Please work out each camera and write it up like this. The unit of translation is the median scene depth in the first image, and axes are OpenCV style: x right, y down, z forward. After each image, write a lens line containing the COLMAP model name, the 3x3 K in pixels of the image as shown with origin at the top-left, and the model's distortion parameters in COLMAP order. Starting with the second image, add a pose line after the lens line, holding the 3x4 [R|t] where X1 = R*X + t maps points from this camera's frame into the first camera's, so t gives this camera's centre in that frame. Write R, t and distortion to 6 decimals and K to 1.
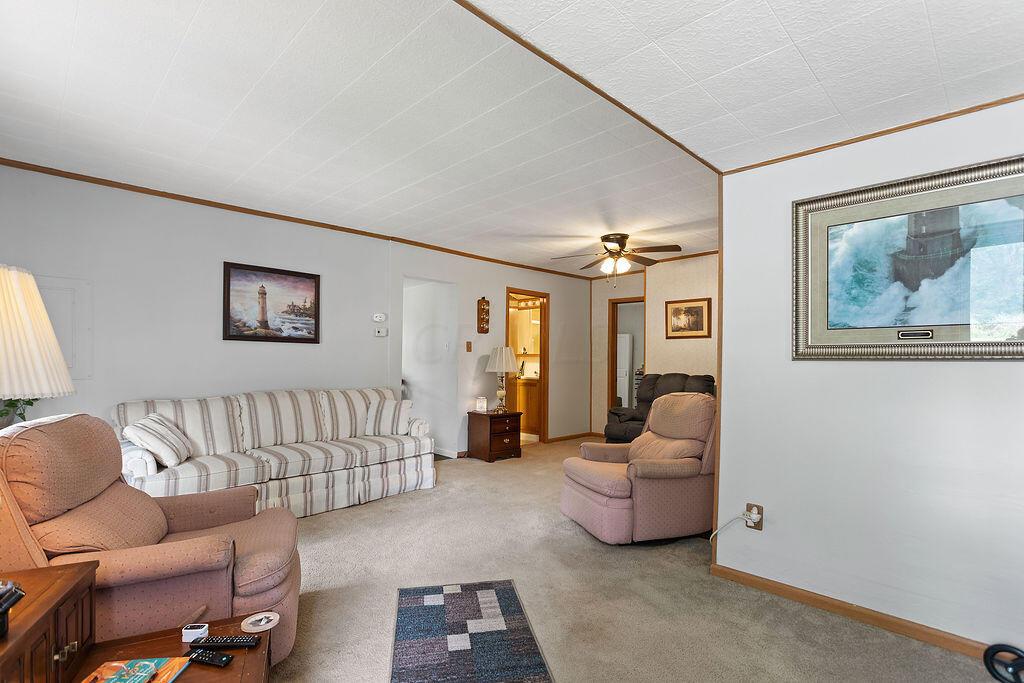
lens RADIAL K [[498.1, 0, 513.8], [0, 498.1, 350.7], [0, 0, 1]] dist [0.007075, -0.000002]
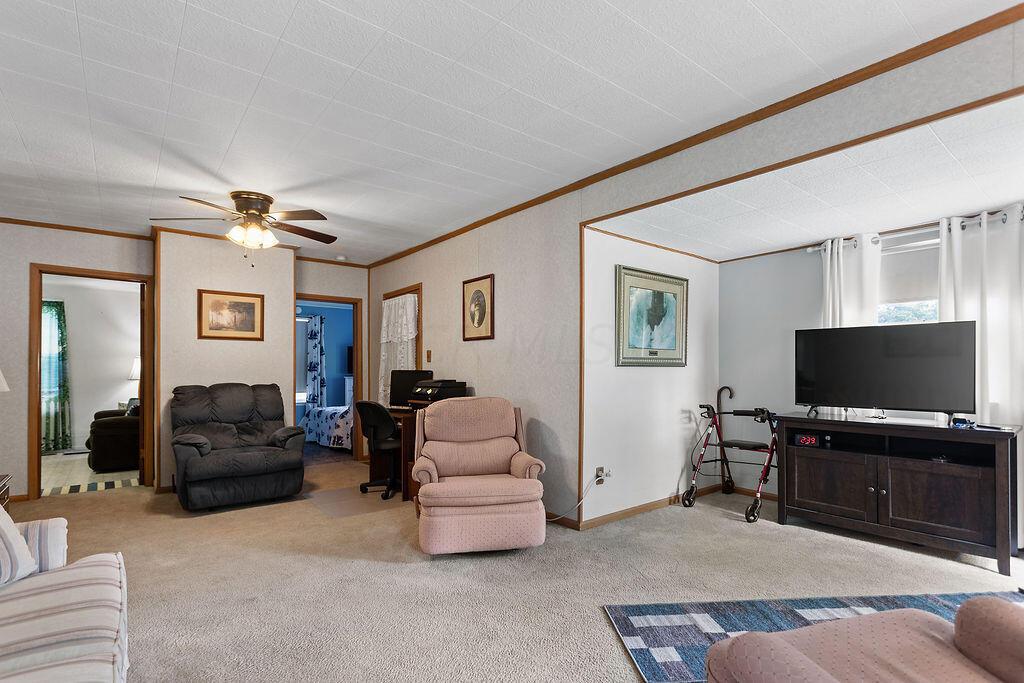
lens RADIAL K [[498.1, 0, 494.6], [0, 498.1, 366.5], [0, 0, 1]] dist [0.007075, -0.000002]
pose [[0.108487, 0.001284, 0.994097, -0.963698], [-0.018542, 0.999828, 0.000732, 0.023586], [-0.993925, -0.018512, 0.108493, 1.138125]]
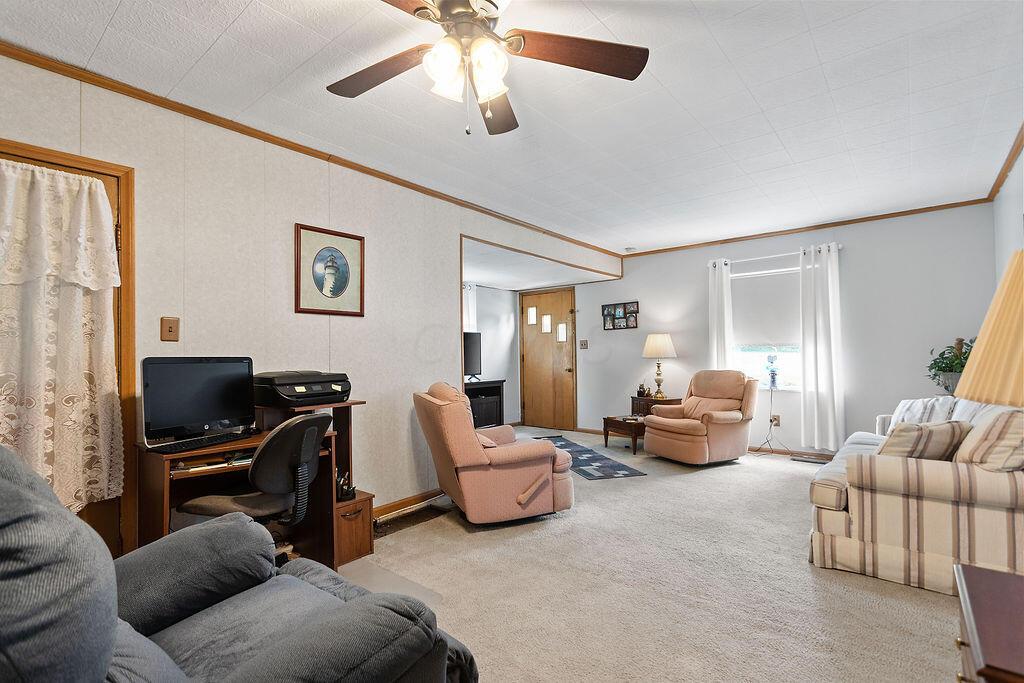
lens RADIAL K [[498.1, 0, 511.2], [0, 498.1, 343.0], [0, 0, 1]] dist [0.007075, -0.000002]
pose [[-0.991762, -0.002399, -0.128069, 0.498541], [0.002076, 0.999392, -0.034798, 0.053114], [0.128075, -0.034777, -0.991155, 2.759748]]
